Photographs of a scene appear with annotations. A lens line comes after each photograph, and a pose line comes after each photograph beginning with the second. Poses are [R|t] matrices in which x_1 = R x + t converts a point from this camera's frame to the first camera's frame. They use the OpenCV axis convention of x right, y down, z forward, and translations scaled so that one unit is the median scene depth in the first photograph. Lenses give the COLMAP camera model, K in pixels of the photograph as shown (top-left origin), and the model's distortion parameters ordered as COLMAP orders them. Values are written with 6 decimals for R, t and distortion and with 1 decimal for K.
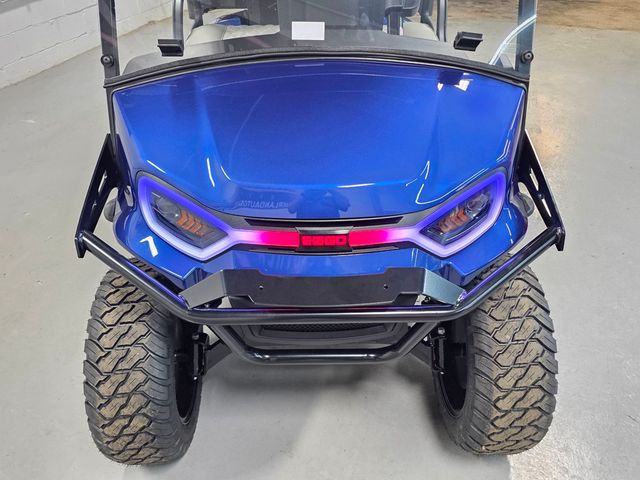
lens RADIAL K [[557.5, 0, 315.3], [0, 557.5, 243.4], [0, 0, 1]] dist [0.033033, -0.024610]
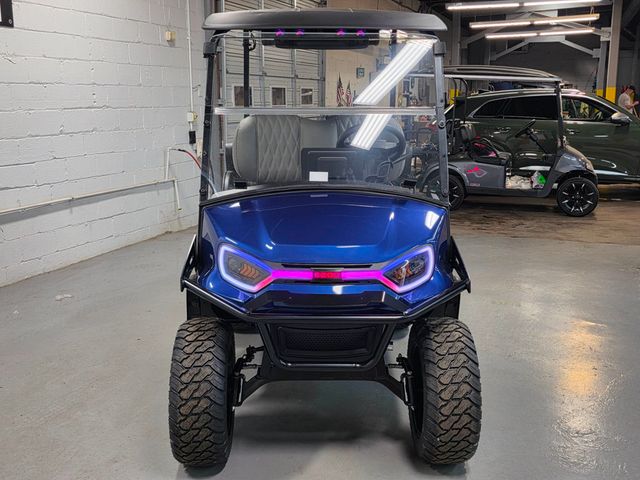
lens RADIAL K [[710.2, 0, 323.8], [0, 710.2, 239.3], [0, 0, 1]] dist [0.074212, 0.000000]
pose [[0.999954, 0.008557, 0.004285, -0.004116], [-0.006026, 0.910881, -0.412626, 0.694851], [-0.007434, 0.412581, 0.910890, -0.921366]]
